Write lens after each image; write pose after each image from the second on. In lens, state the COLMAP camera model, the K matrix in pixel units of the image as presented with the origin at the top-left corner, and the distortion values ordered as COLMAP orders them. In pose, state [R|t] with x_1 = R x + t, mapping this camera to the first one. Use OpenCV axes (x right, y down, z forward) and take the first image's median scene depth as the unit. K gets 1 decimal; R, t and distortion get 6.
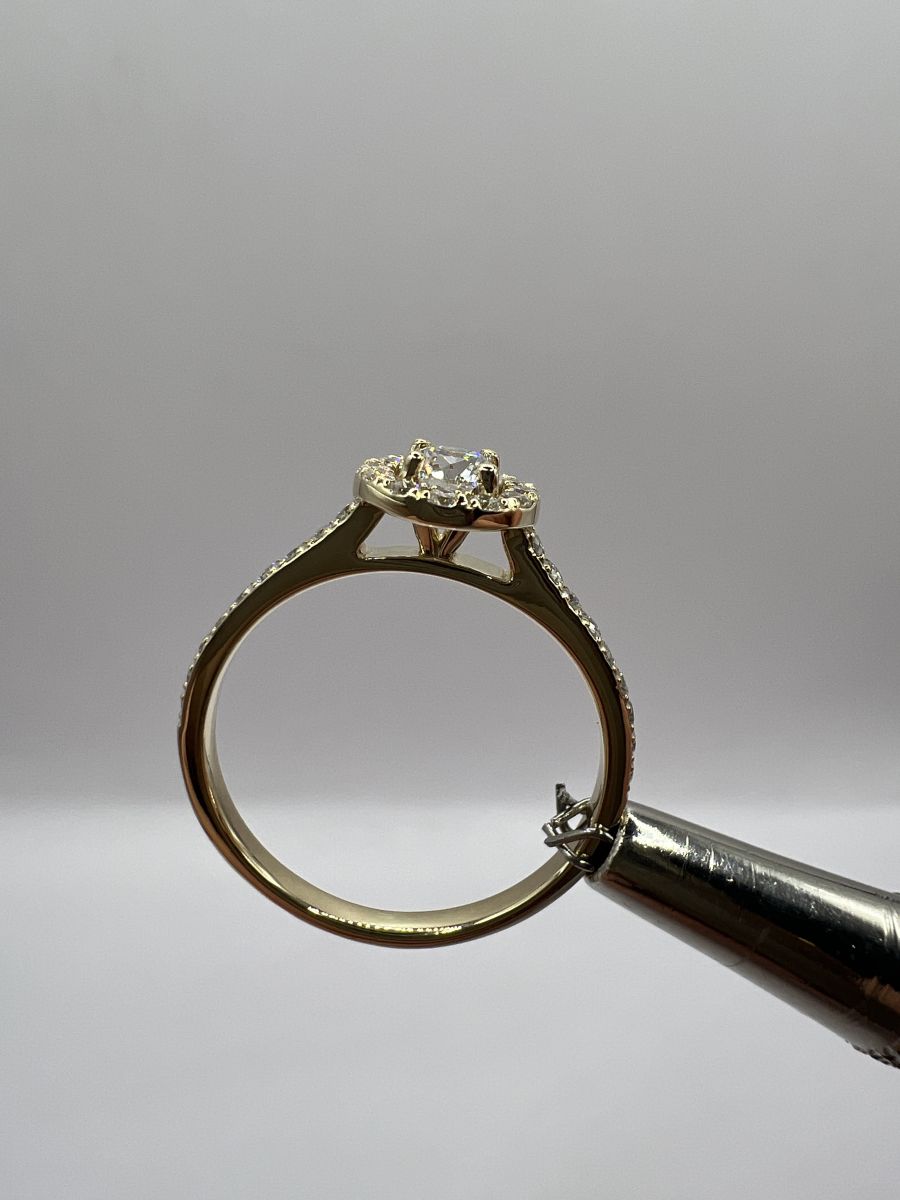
lens RADIAL K [[947.5, 0, 450.0], [0, 947.5, 600.0], [0, 0, 1]] dist [-0.004306, -0.009801]
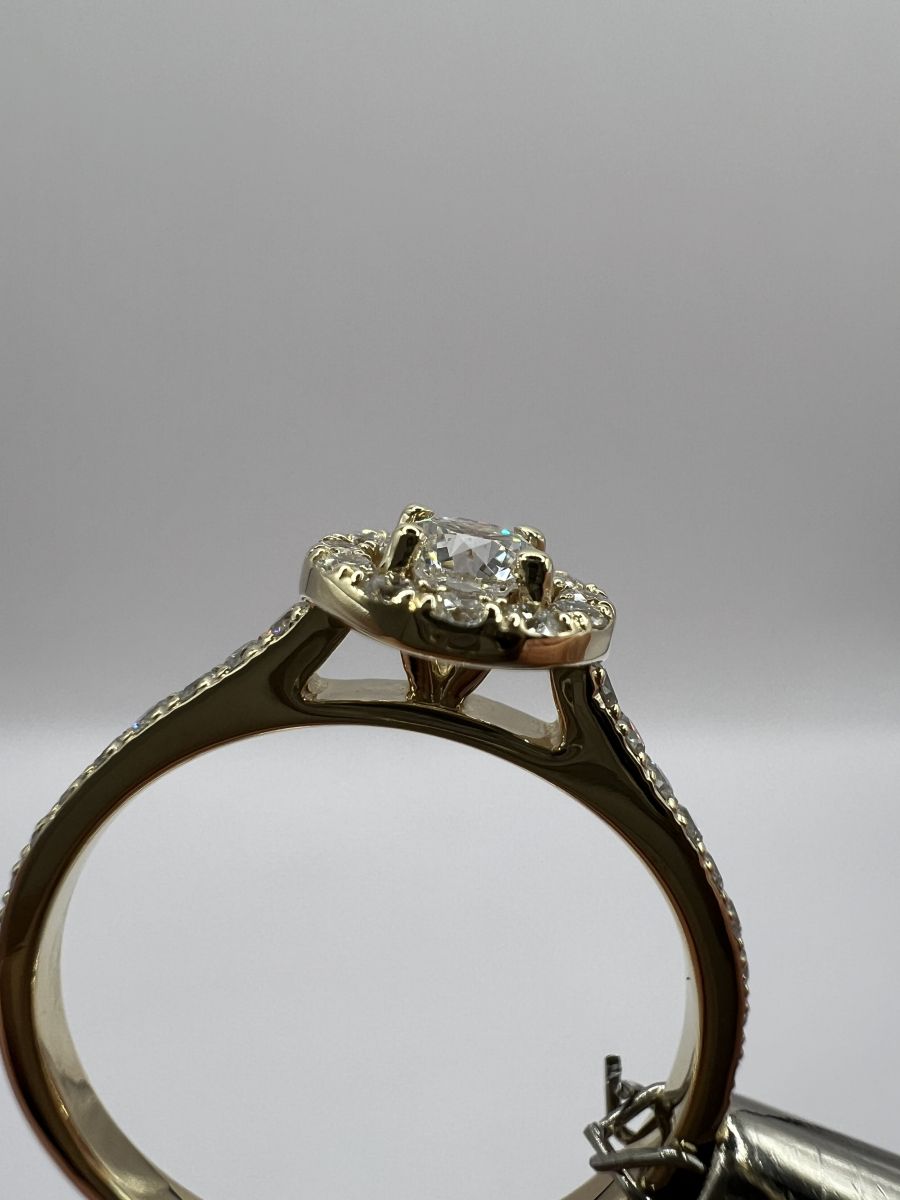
lens RADIAL K [[986.7, 0, 450.0], [0, 986.7, 600.0], [0, 0, 1]] dist [-0.048246, -0.001181]
pose [[0.998845, 0.038419, 0.028870, -0.026041], [-0.035856, 0.995771, -0.084582, -0.057739], [-0.031998, 0.083449, 0.995998, 0.383697]]
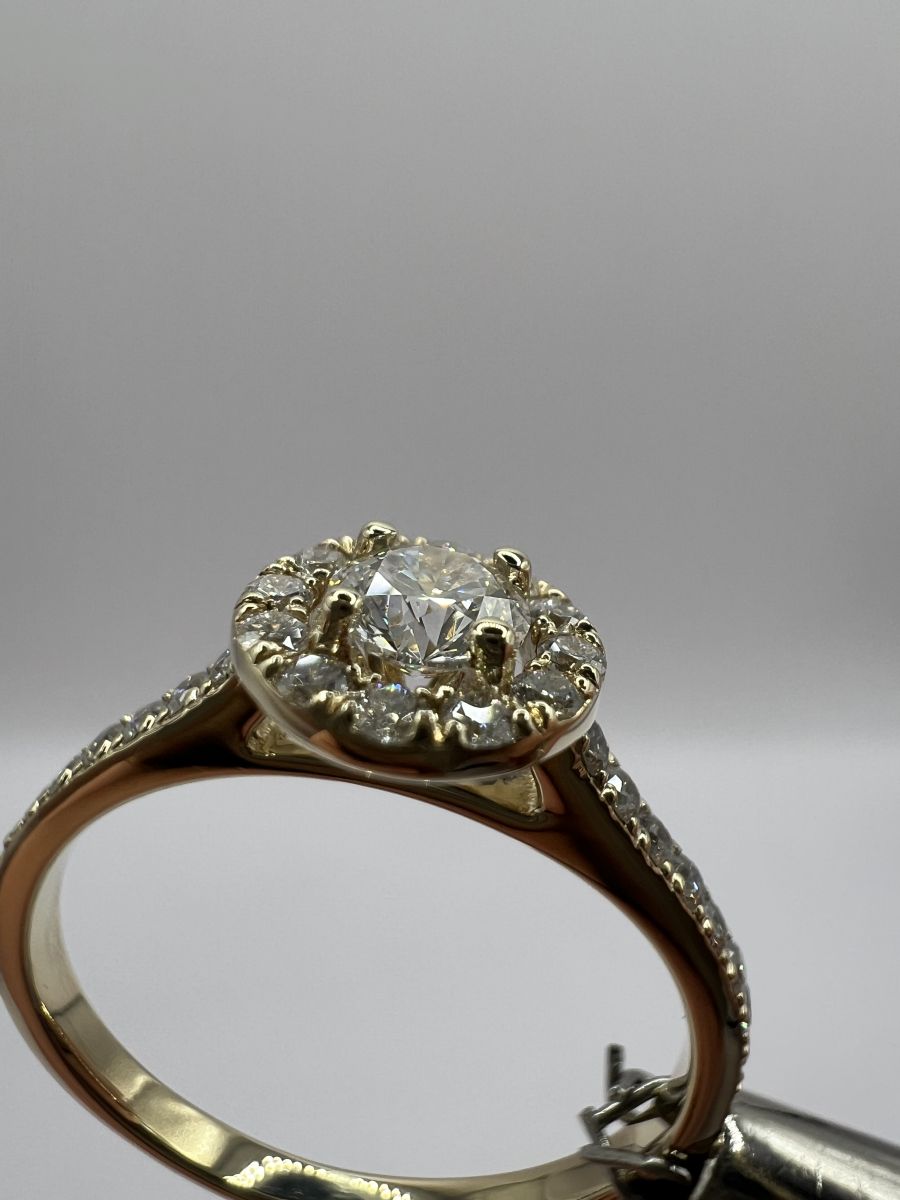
lens RADIAL K [[986.7, 0, 450.0], [0, 986.7, 600.0], [0, 0, 1]] dist [-0.048246, -0.001181]
pose [[0.992988, 0.061046, -0.101229, 0.064313], [-0.041553, 0.981943, 0.184558, -0.231534], [0.110668, -0.179058, 0.977594, 0.489585]]
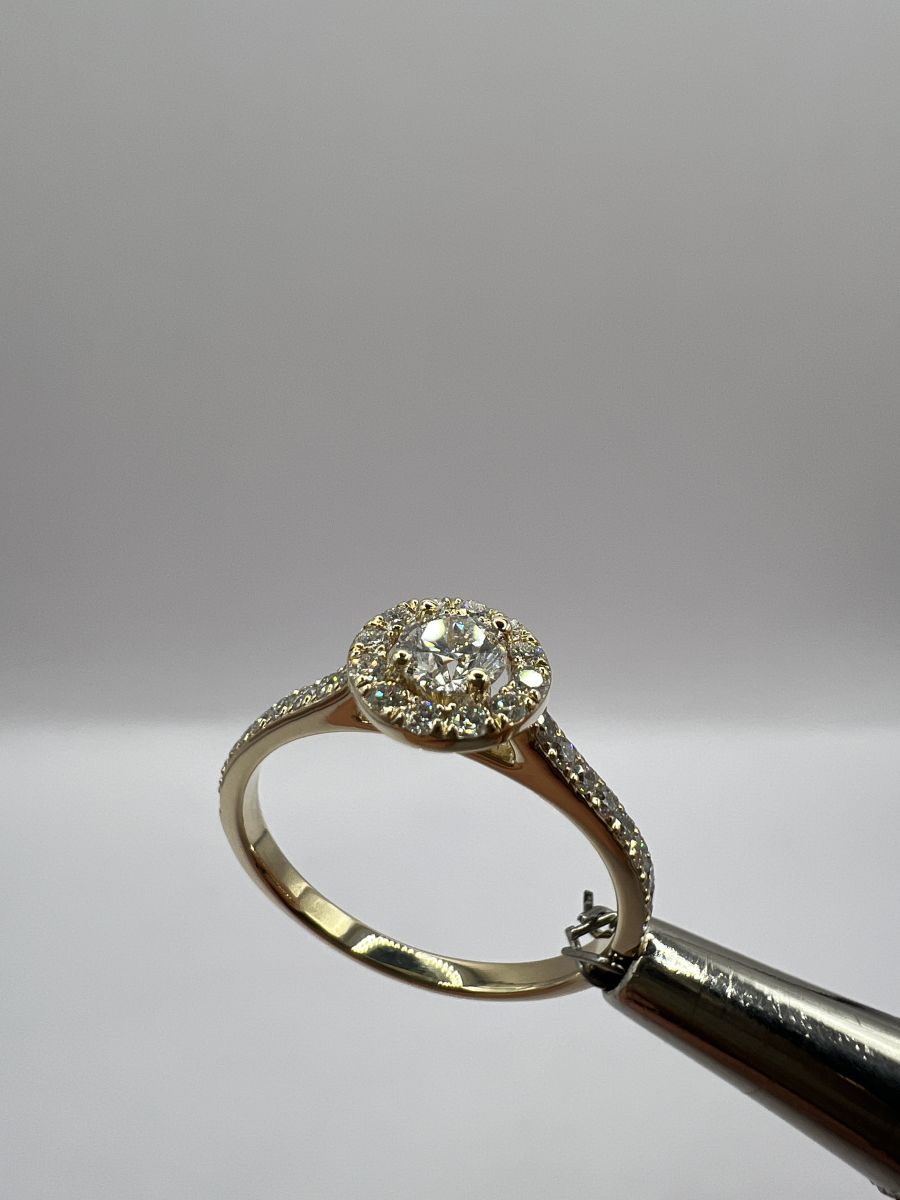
lens RADIAL K [[947.5, 0, 450.0], [0, 947.5, 600.0], [0, 0, 1]] dist [-0.004306, -0.009801]
pose [[0.963781, 0.101521, -0.246615, 0.216977], [-0.016395, 0.945518, 0.325157, -0.473158], [0.266189, -0.309337, 0.912937, 0.178895]]
